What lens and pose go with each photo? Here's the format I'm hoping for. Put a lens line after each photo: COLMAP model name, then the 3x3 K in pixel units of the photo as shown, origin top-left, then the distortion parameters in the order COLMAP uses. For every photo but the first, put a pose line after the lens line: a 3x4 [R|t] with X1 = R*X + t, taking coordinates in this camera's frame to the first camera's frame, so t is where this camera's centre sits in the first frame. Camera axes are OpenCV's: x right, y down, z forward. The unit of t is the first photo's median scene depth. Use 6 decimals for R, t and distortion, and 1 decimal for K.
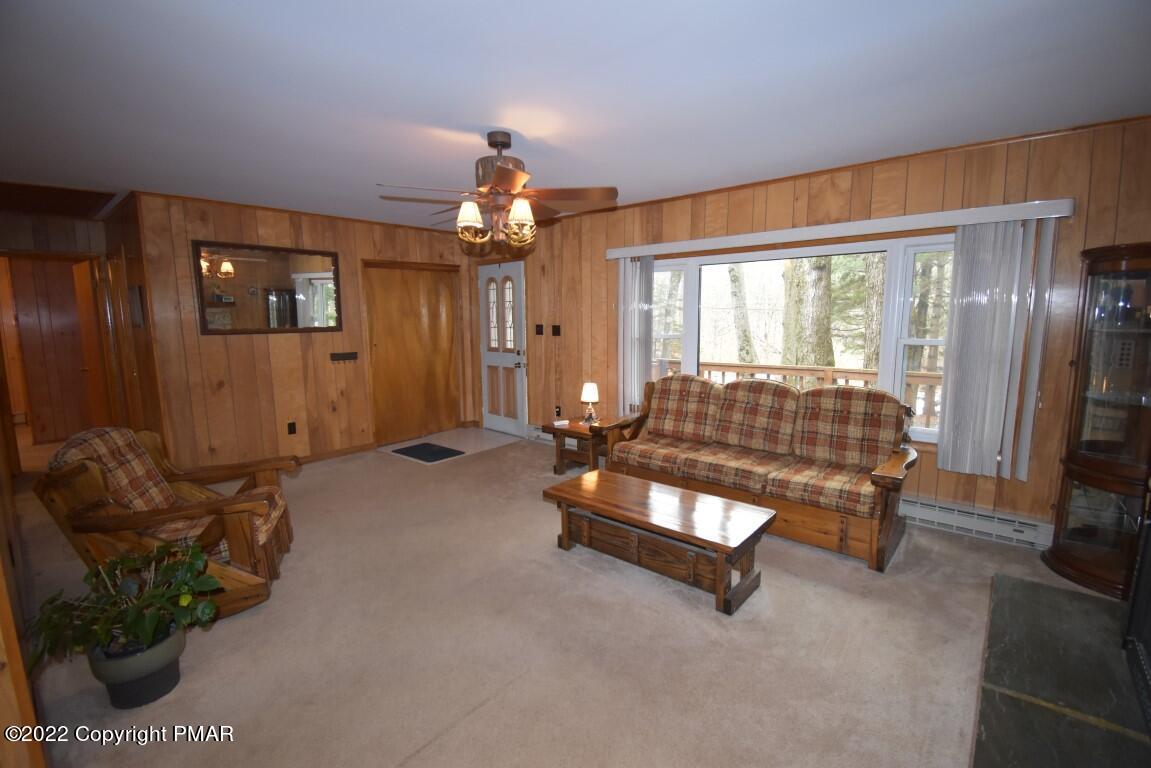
lens RADIAL K [[502.9, 0, 576.7], [0, 502.9, 384.4], [0, 0, 1]] dist [0.009251, -0.017448]
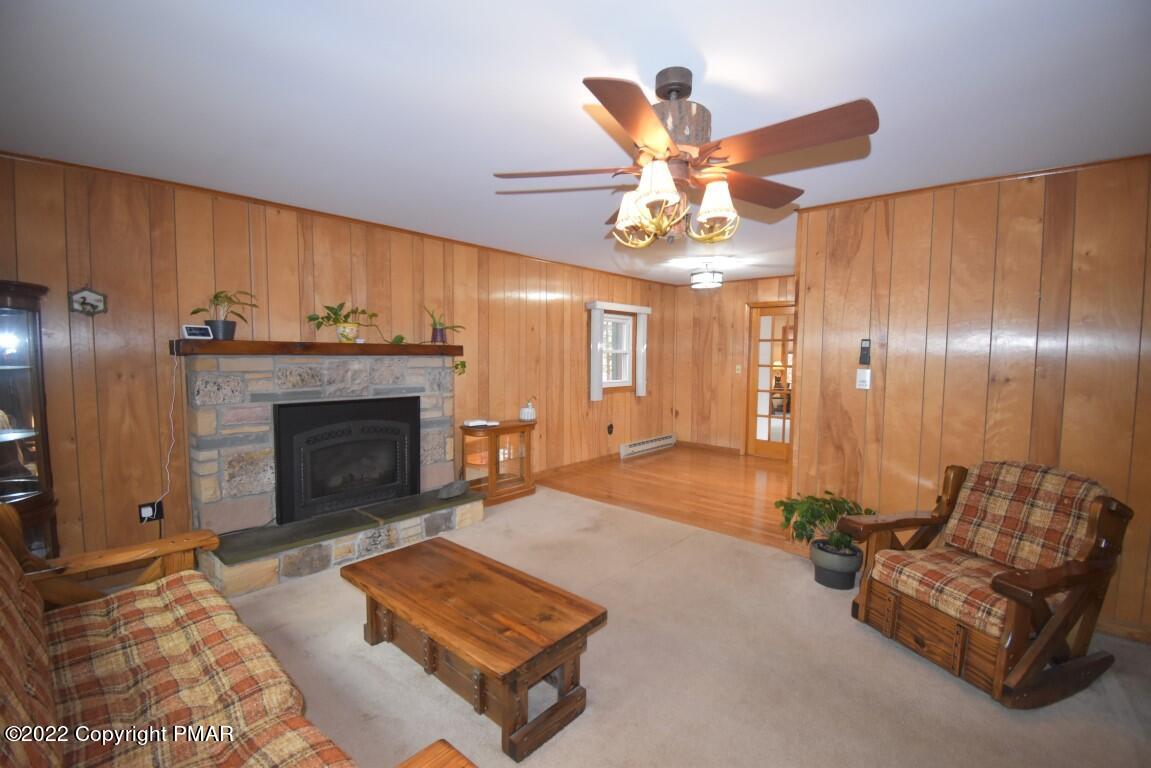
lens RADIAL K [[502.9, 0, 576.9], [0, 502.9, 385.6], [0, 0, 1]] dist [0.009251, -0.017448]
pose [[-0.999839, 0.000194, 0.017918, -0.030607], [0.003771, 0.979828, 0.199809, -0.167901], [-0.017518, 0.199845, -0.979671, 1.235612]]
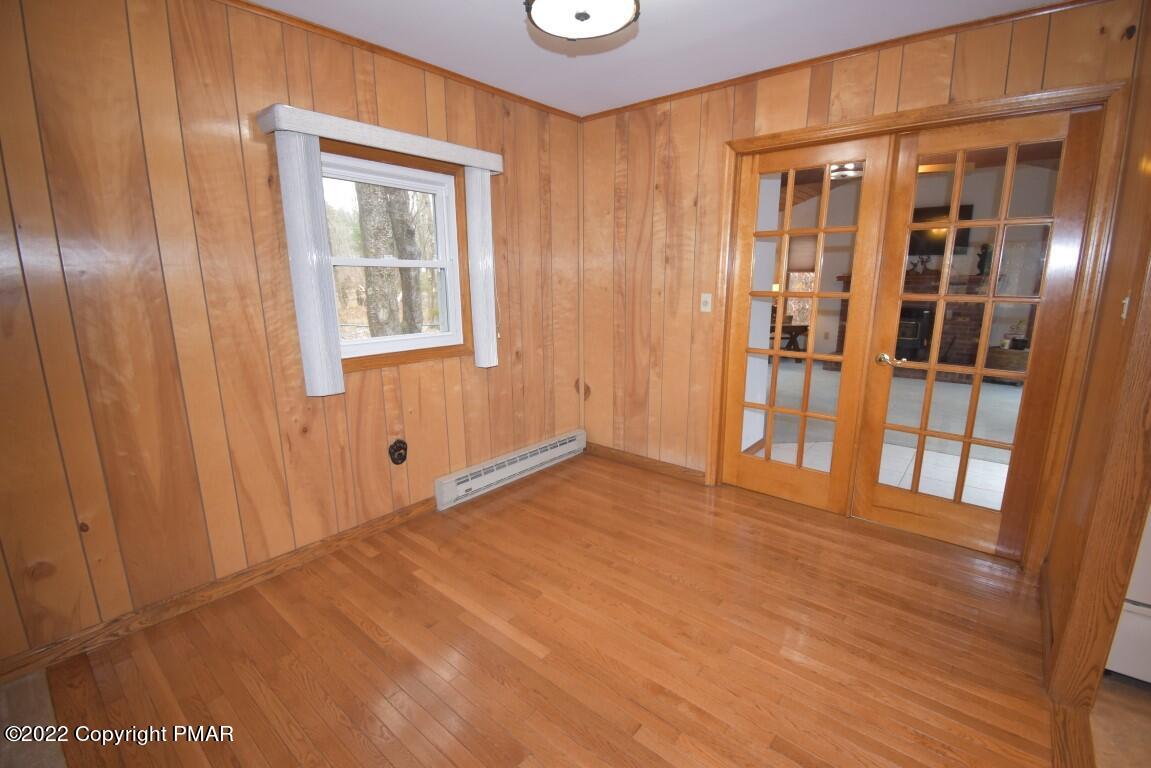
lens RADIAL K [[502.9, 0, 578.7], [0, 502.9, 386.9], [0, 0, 1]] dist [0.009251, -0.017448]
pose [[-0.999861, 0.014933, -0.007427, -0.362754], [0.011506, 0.939993, 0.340999, -0.013698], [0.012073, 0.340866, -0.940034, 0.253529]]
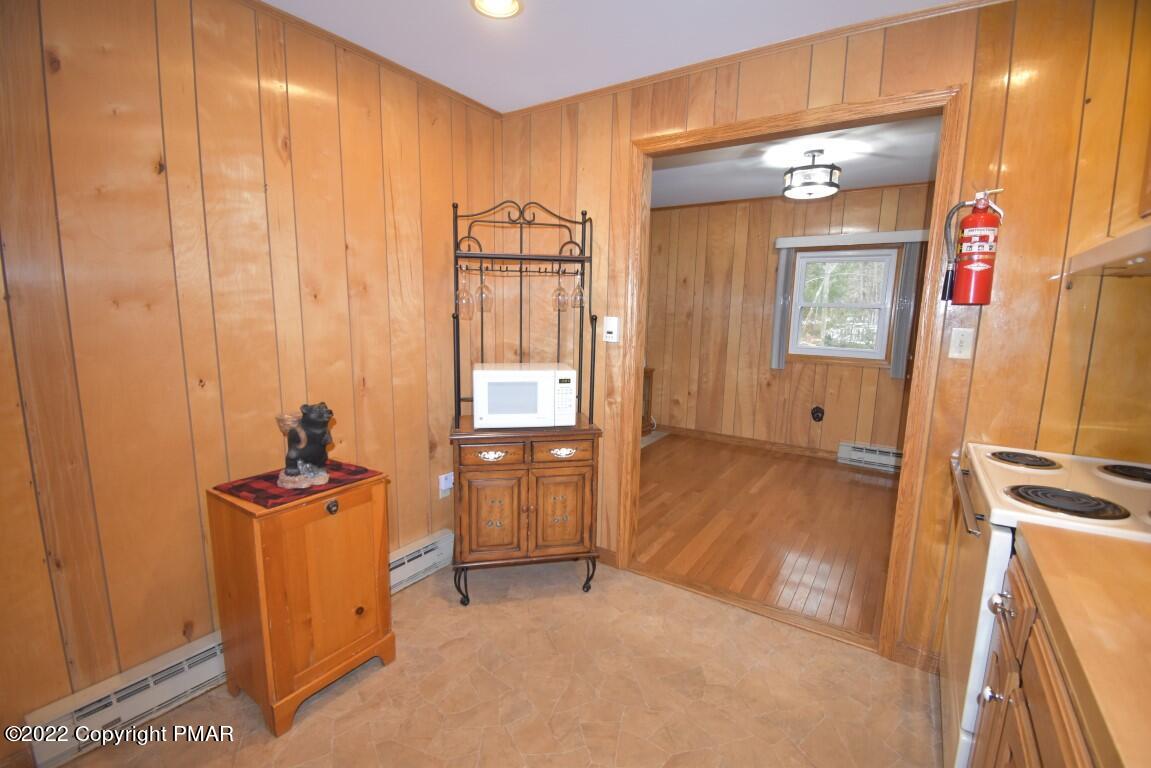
lens RADIAL K [[502.9, 0, 574.0], [0, 502.9, 388.0], [0, 0, 1]] dist [0.009251, -0.017448]
pose [[-0.114729, -0.150065, 0.981997, -1.228250], [0.114781, 0.979901, 0.163155, -0.016065], [-0.986743, 0.131434, -0.095199, 0.302404]]
